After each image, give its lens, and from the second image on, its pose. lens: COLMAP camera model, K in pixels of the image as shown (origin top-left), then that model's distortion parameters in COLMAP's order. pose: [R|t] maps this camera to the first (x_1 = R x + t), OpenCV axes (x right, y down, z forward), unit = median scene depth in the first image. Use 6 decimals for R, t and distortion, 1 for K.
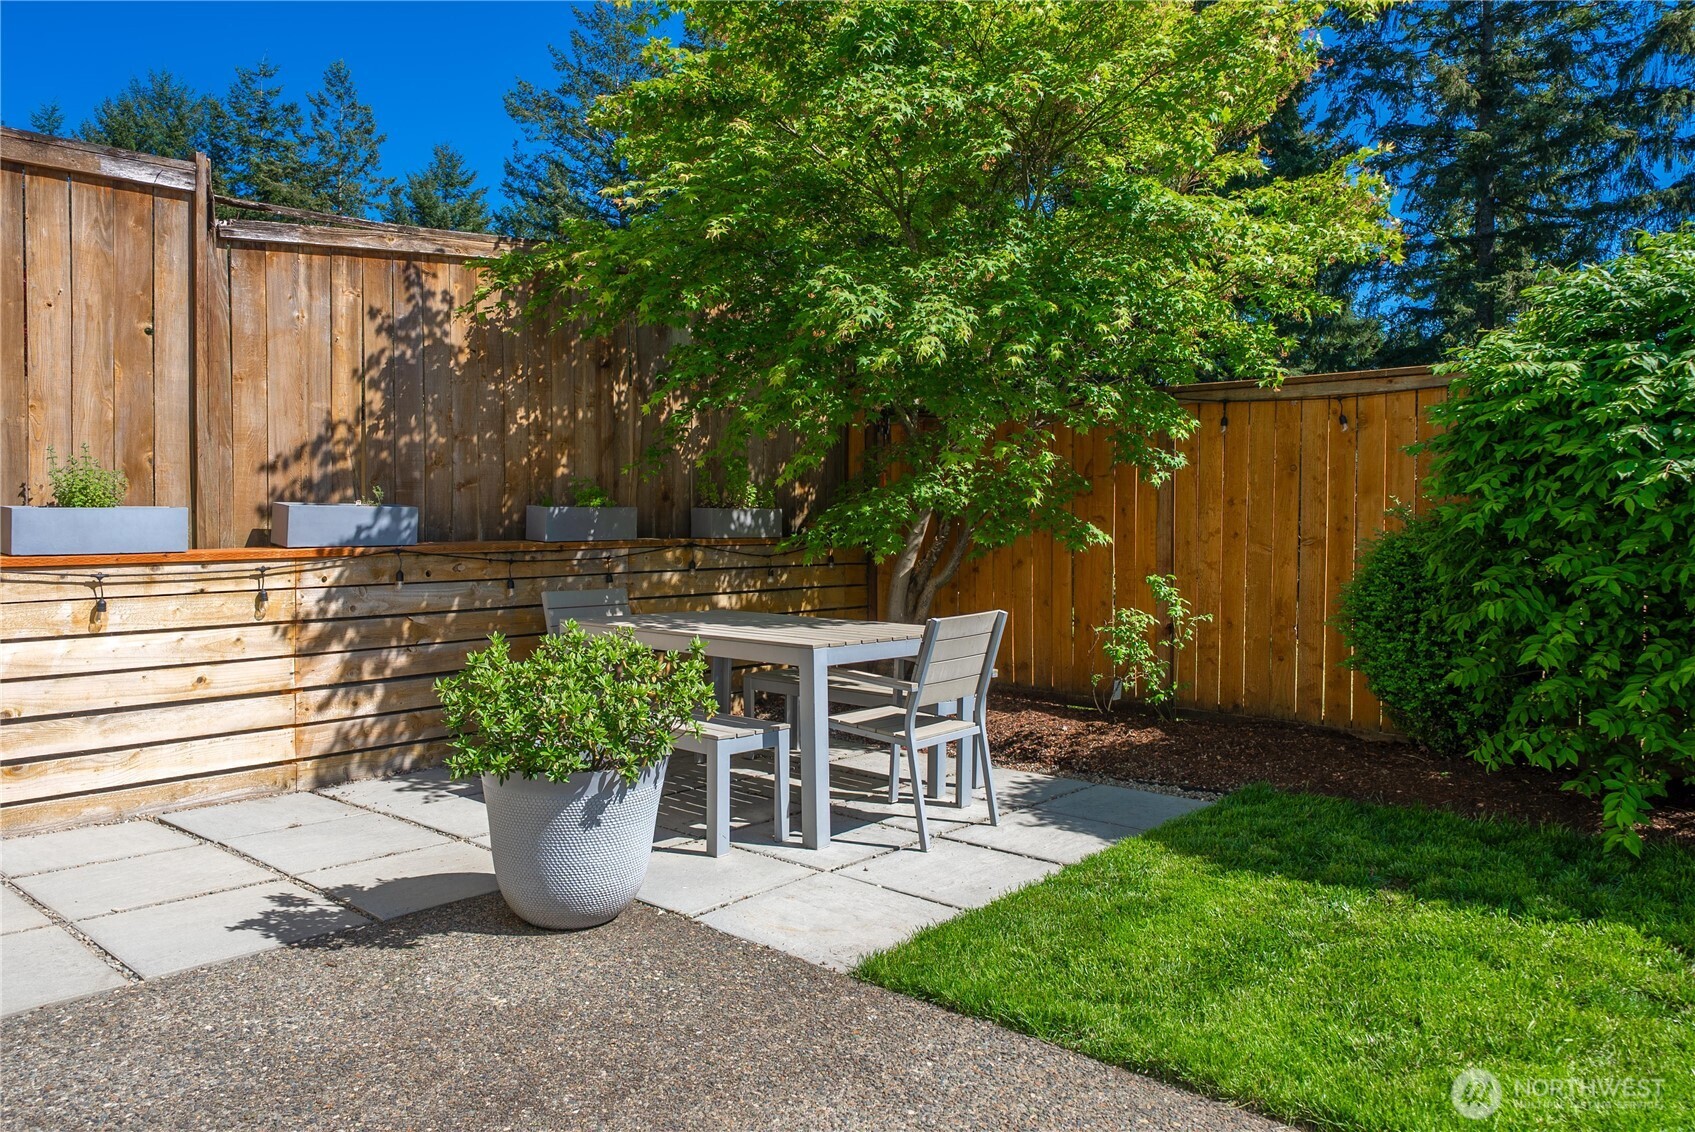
lens RADIAL K [[1183.2, 0, 847.9], [0, 1183.2, 540.7], [0, 0, 1]] dist [0.000774, 0.000758]
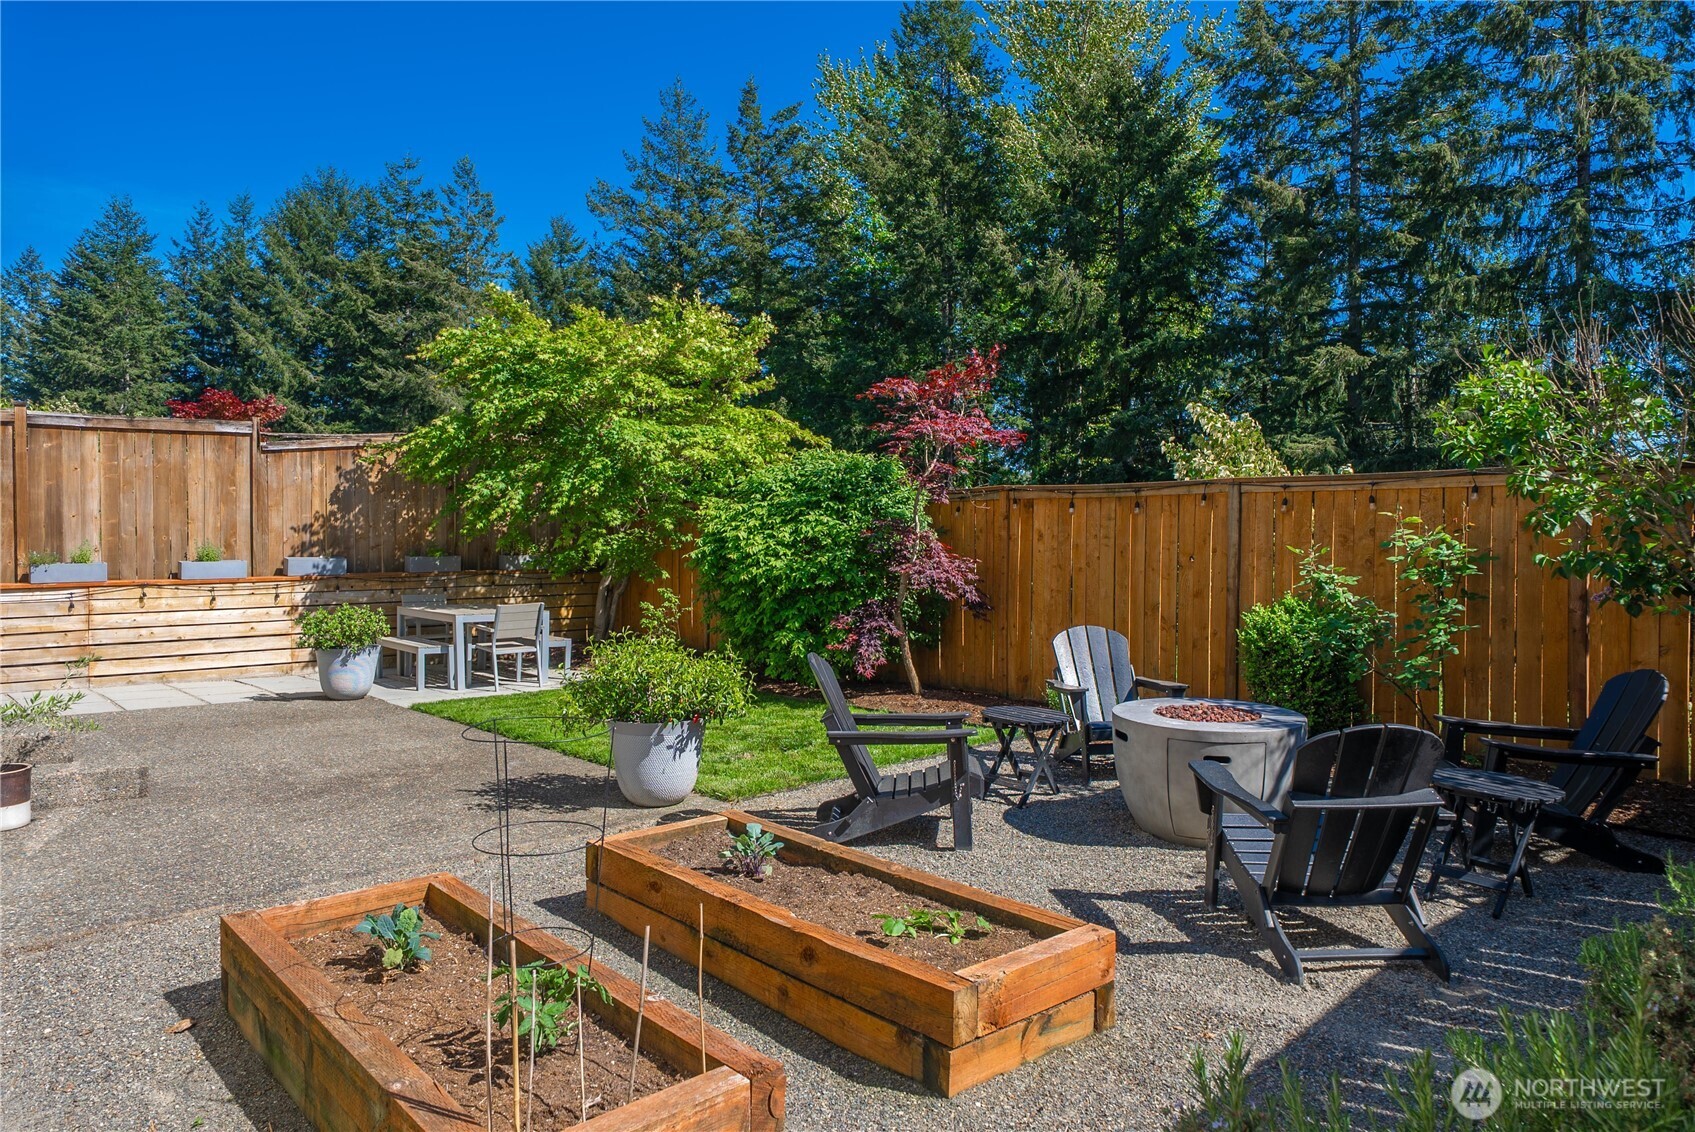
lens RADIAL K [[1093.4, 0, 847.5], [0, 1093.4, 566.0], [0, 0, 1]] dist [0.000043, -0.043953]
pose [[0.996090, 0.004693, -0.088214, 0.867285], [-0.003843, 0.999945, 0.009794, -0.041121], [0.088256, -0.009417, 0.996053, -1.131385]]
